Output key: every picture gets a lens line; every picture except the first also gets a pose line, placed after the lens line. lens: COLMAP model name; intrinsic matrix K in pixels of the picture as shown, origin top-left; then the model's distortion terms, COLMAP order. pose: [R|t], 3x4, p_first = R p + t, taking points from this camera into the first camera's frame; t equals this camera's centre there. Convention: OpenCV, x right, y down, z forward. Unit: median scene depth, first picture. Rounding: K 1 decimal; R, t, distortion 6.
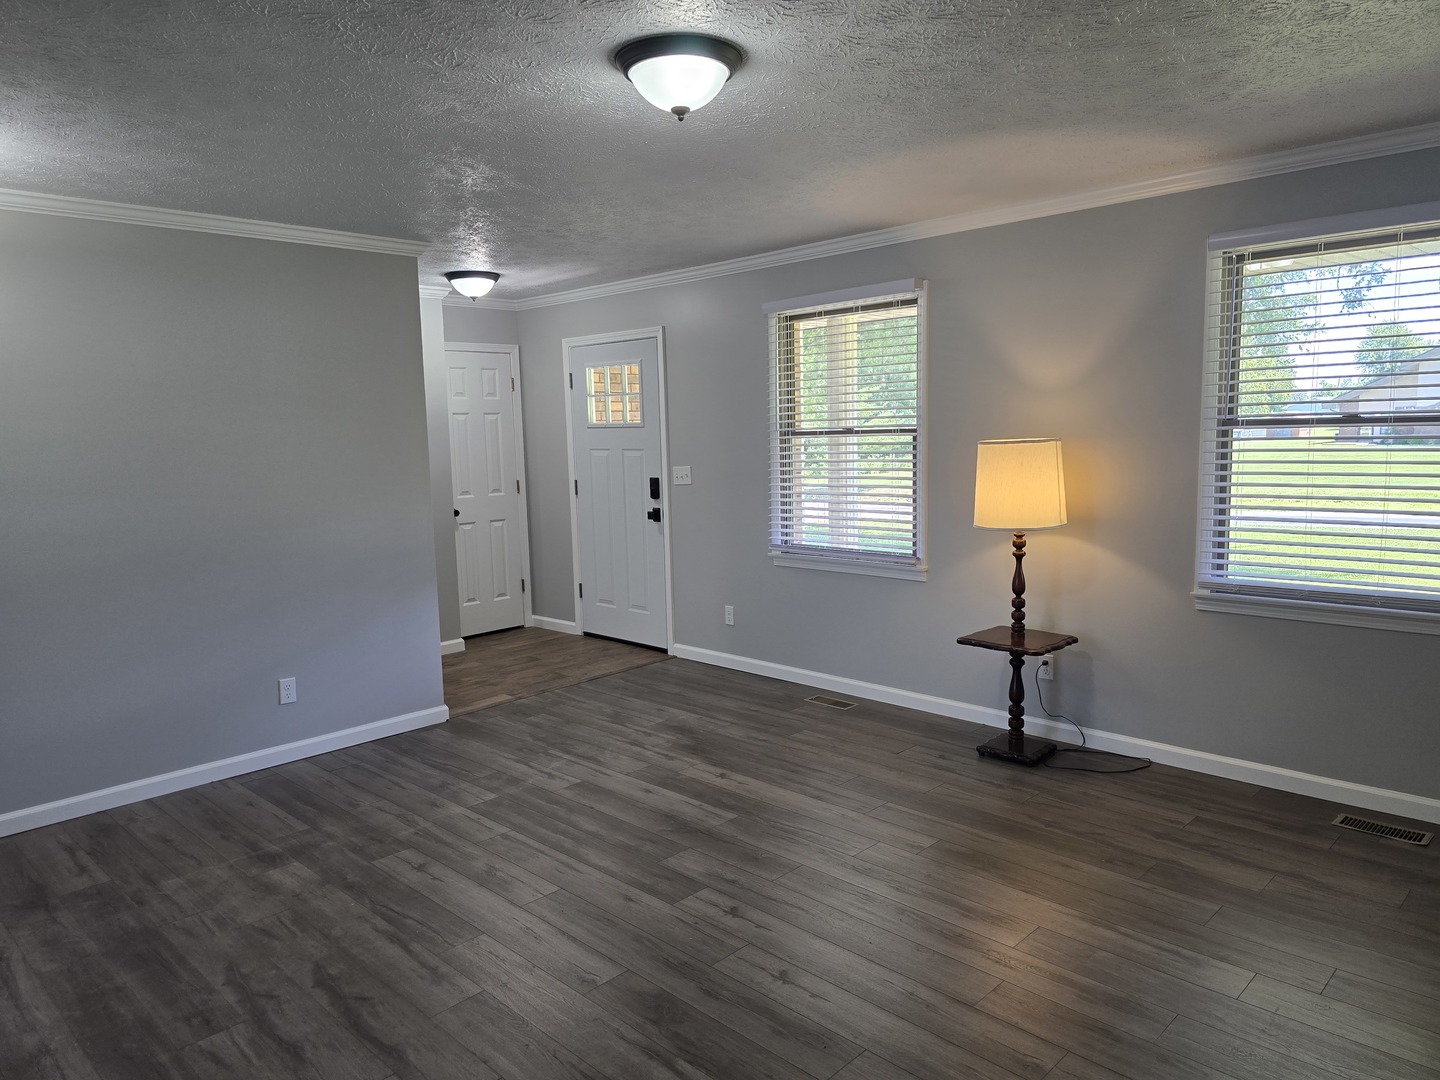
lens RADIAL K [[968.7, 0, 717.4], [0, 968.7, 541.6], [0, 0, 1]] dist [0.068422, -0.068482]
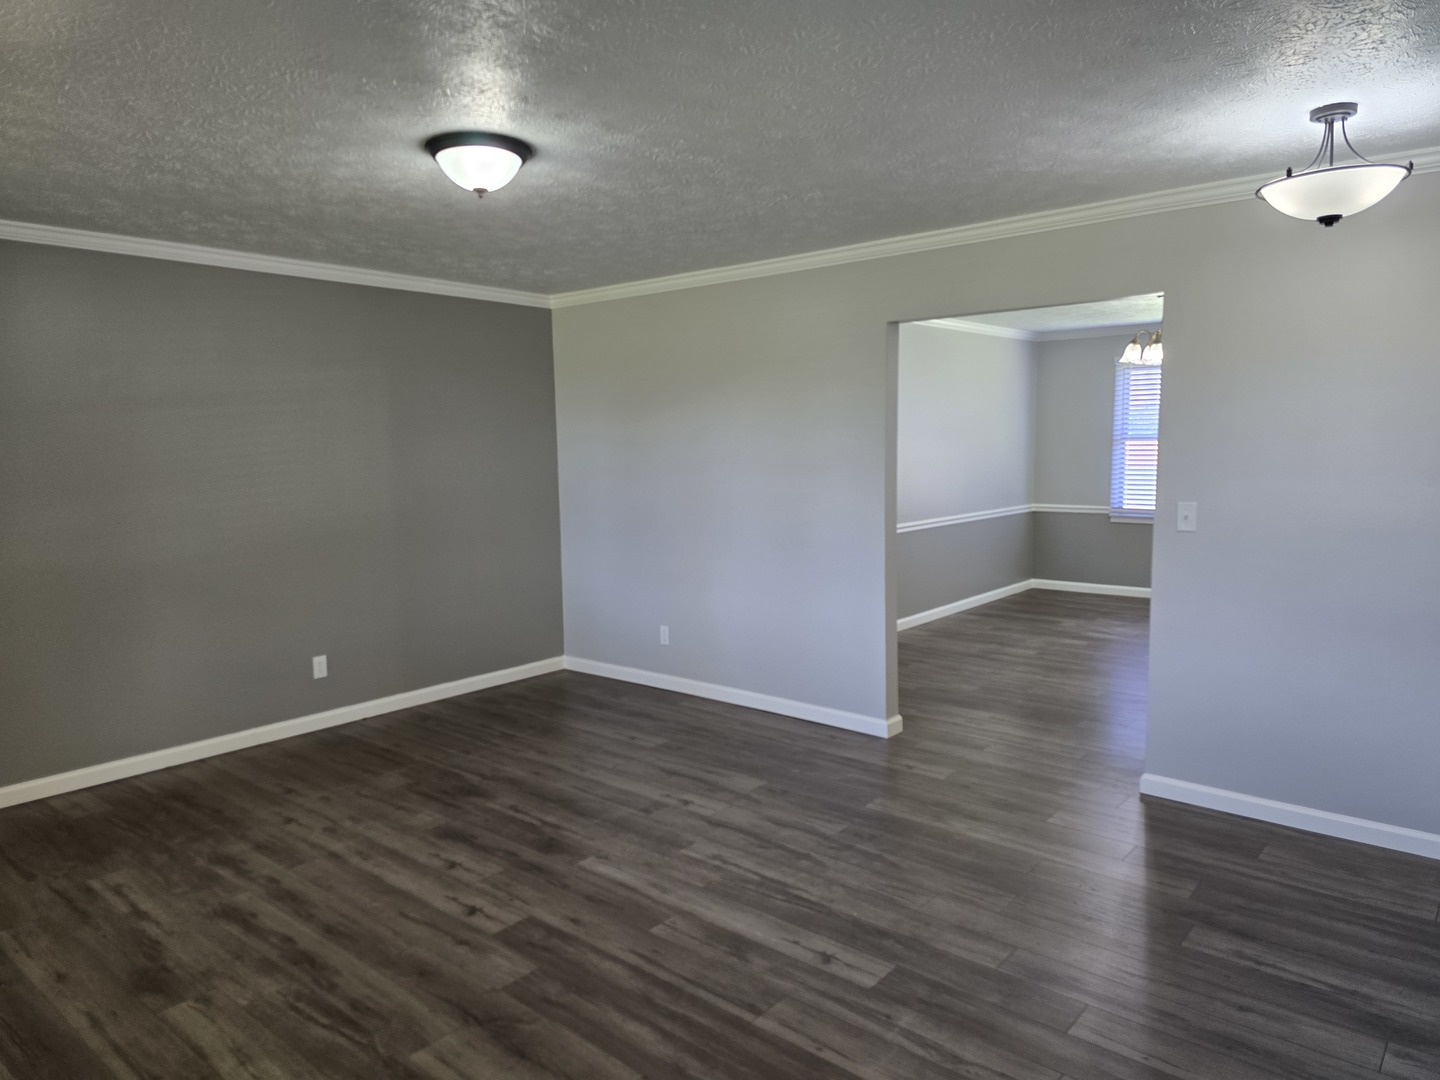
lens RADIAL K [[968.7, 0, 717.4], [0, 968.7, 541.6], [0, 0, 1]] dist [0.068422, -0.068482]
pose [[-0.995845, 0.049813, -0.076229, -0.172310], [0.031662, 0.974295, 0.223041, -0.218123], [0.085380, 0.219701, -0.971824, 1.824425]]
